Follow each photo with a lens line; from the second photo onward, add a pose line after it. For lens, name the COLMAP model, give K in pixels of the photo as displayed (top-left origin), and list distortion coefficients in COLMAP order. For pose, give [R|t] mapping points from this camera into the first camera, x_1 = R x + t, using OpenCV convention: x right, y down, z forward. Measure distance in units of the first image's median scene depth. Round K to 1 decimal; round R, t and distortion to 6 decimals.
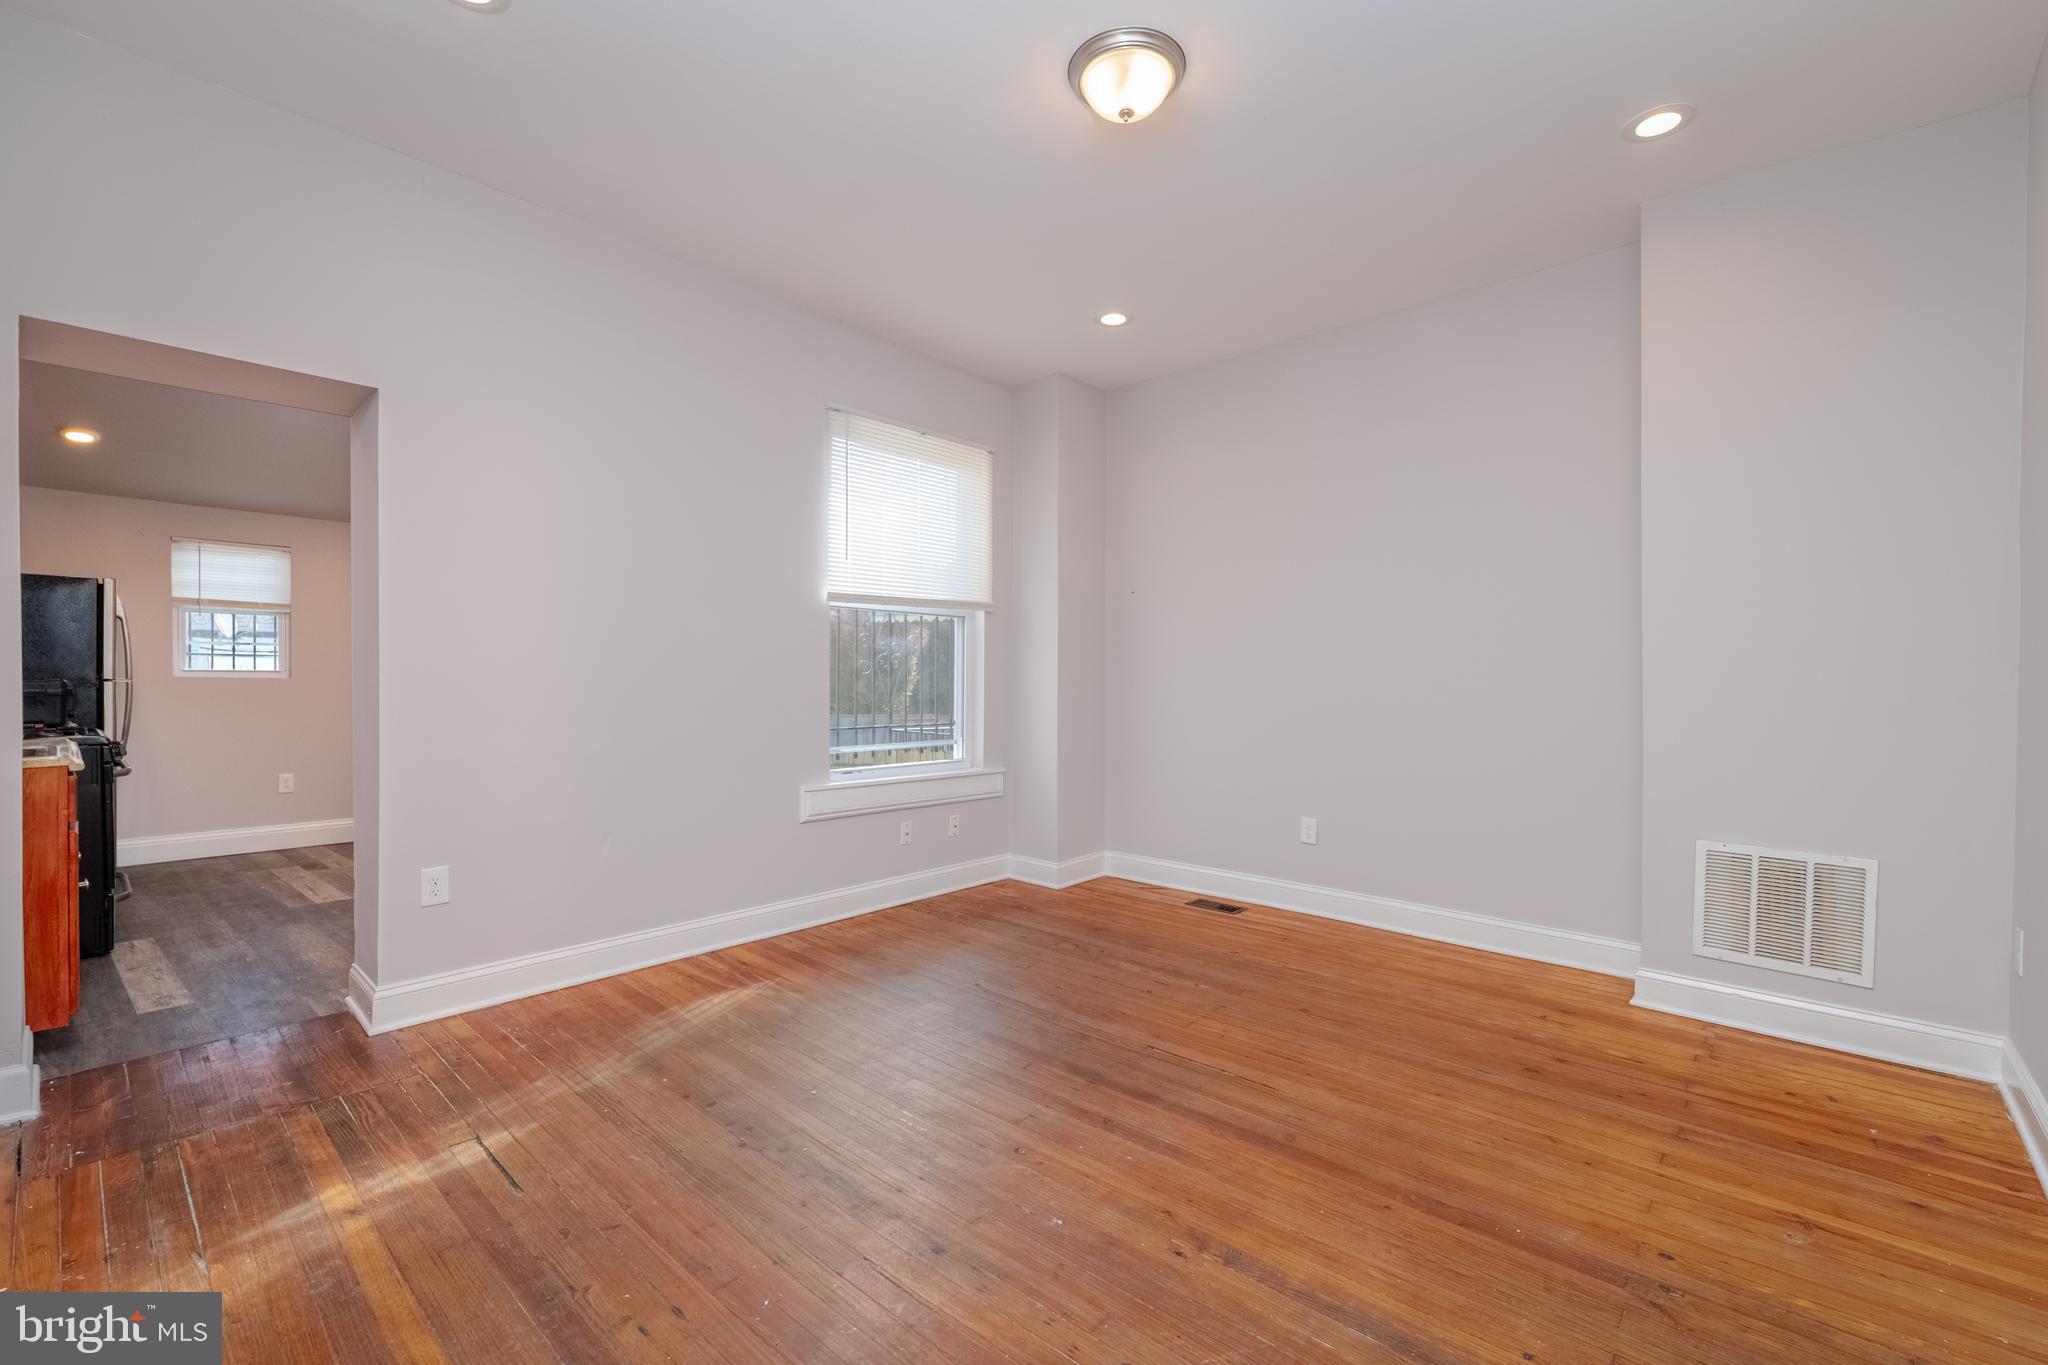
lens RADIAL K [[866.8, 0, 1027.7], [0, 866.8, 680.2], [0, 0, 1]] dist [0.020396, -0.012299]
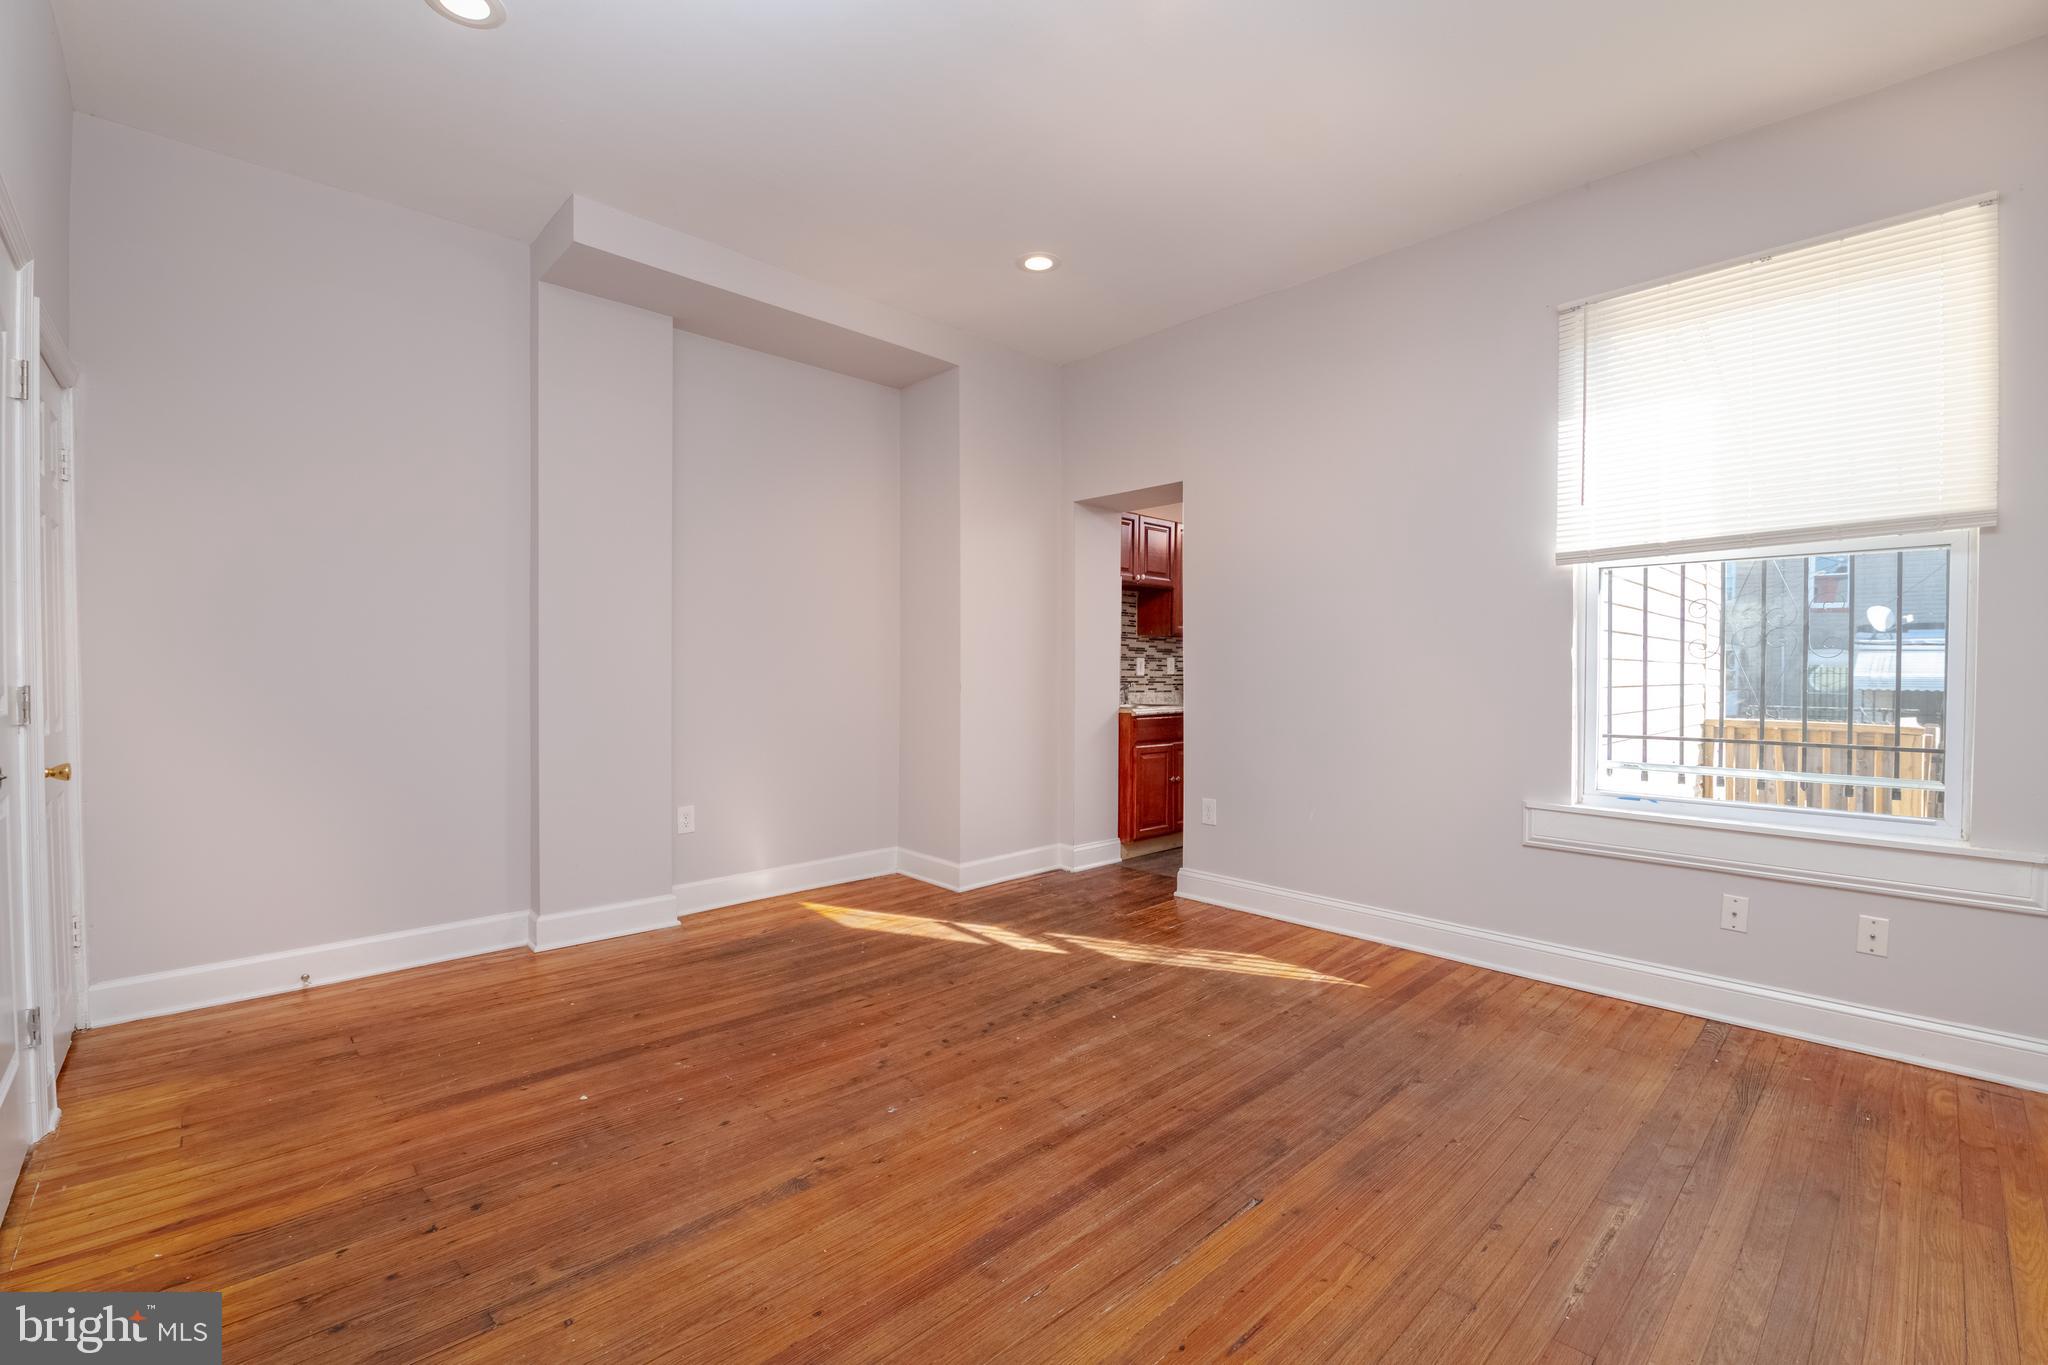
lens RADIAL K [[869.2, 0, 1035.6], [0, 869.2, 679.8], [0, 0, 1]] dist [-0.003873, -0.008512]
pose [[-0.074199, 0.007662, -0.997214, 0.728001], [-0.002097, 0.999967, 0.007839, 0.006760], [0.997241, 0.002673, -0.074181, 0.769342]]
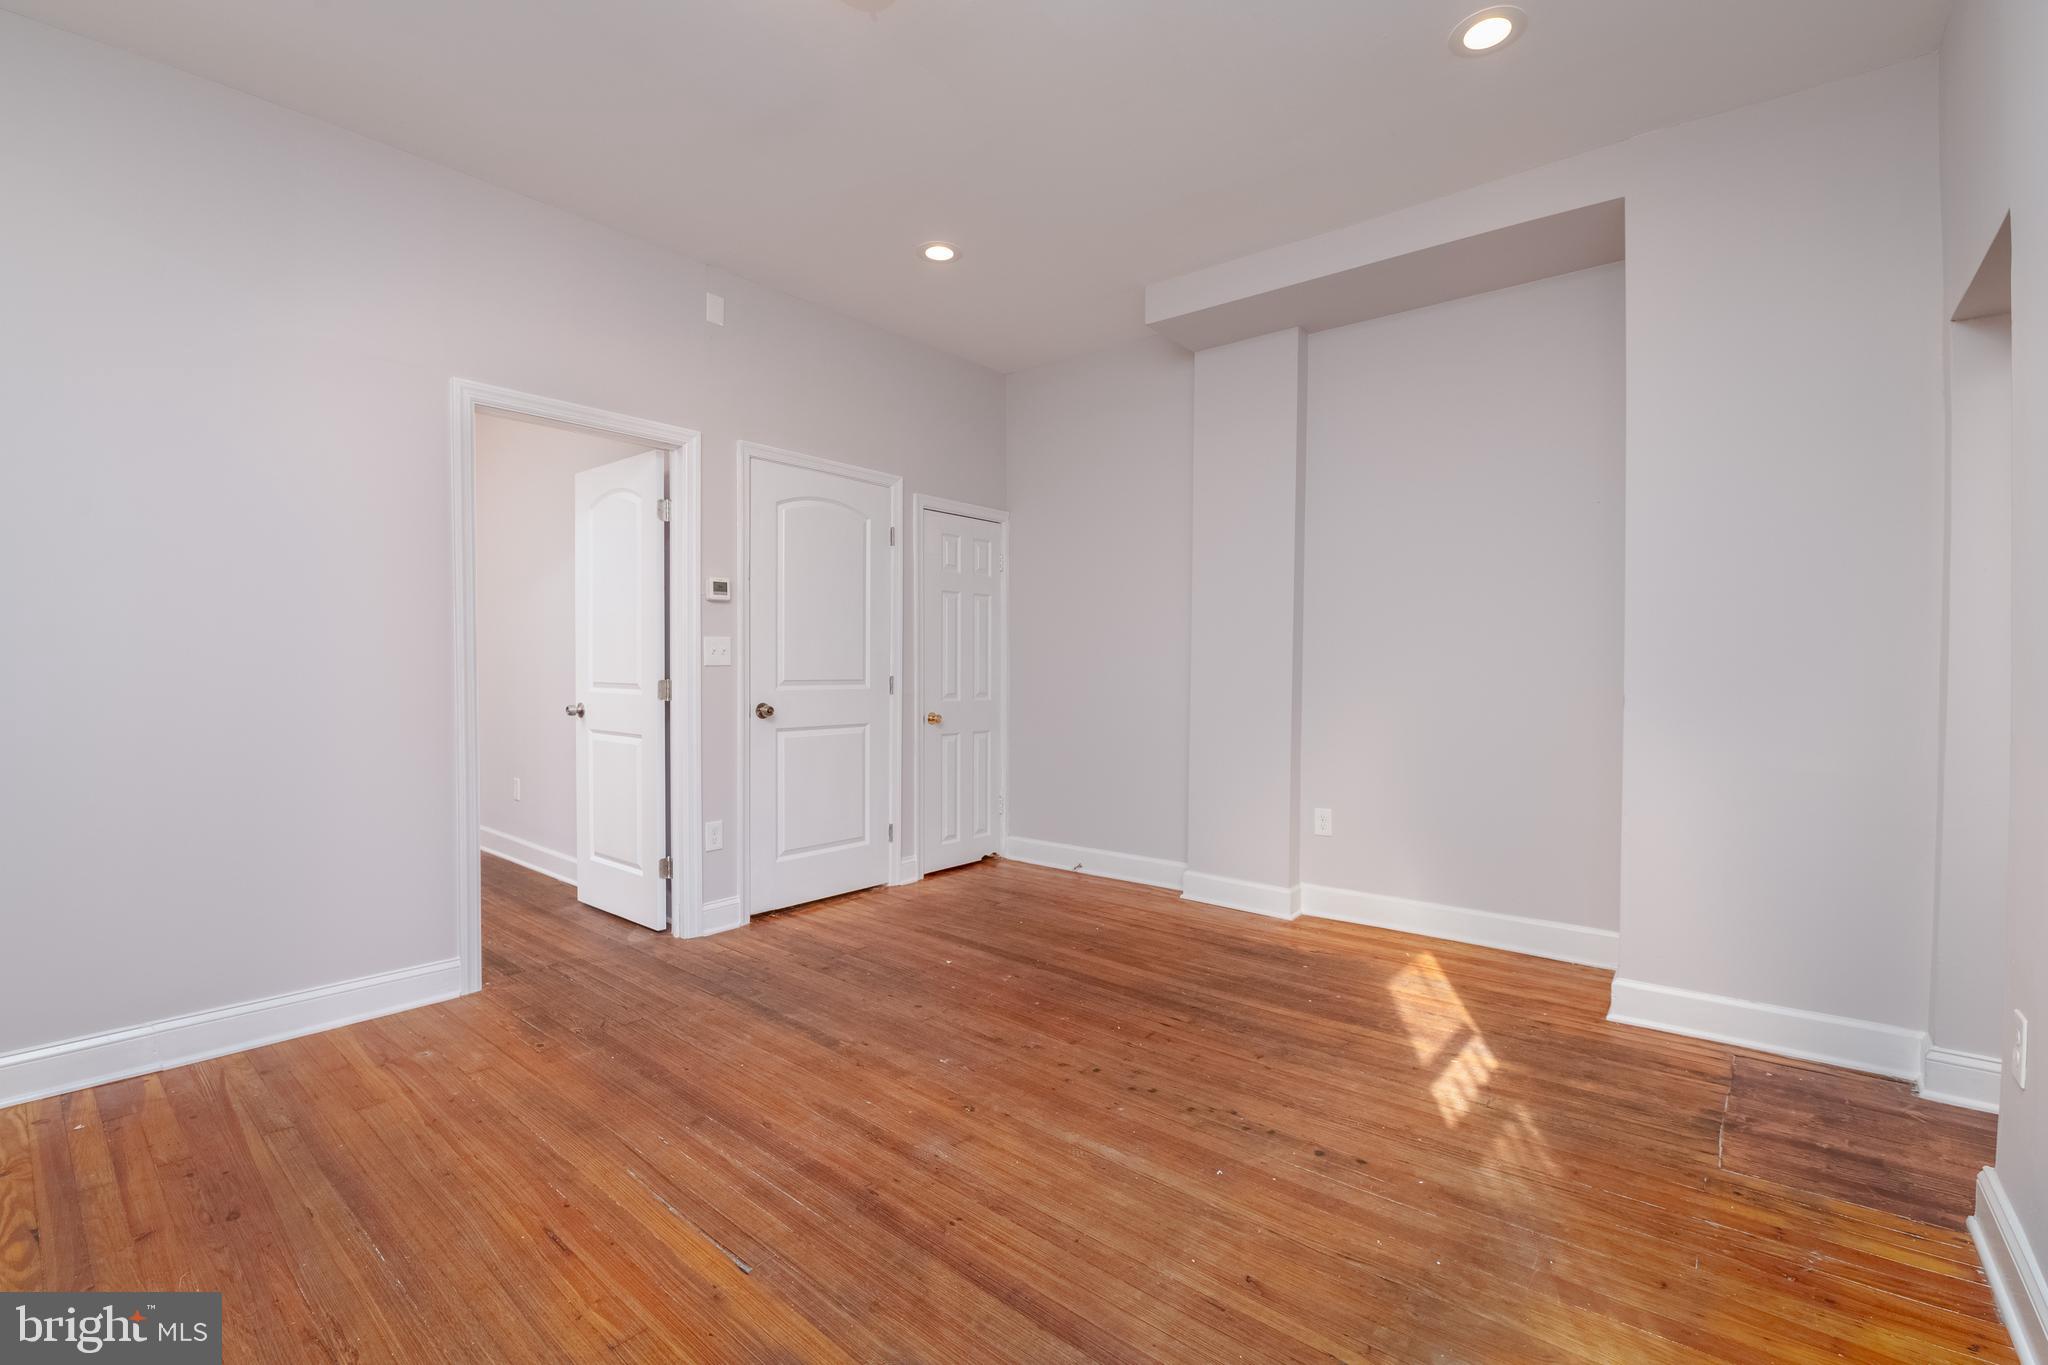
lens RADIAL K [[869.2, 0, 1035.6], [0, 869.2, 679.8], [0, 0, 1]] dist [-0.003873, -0.008512]
pose [[-0.998640, -0.009064, -0.051342, -0.021462], [-0.009947, 0.999806, 0.016974, -0.002216], [0.051178, 0.017461, -0.998537, 1.410034]]
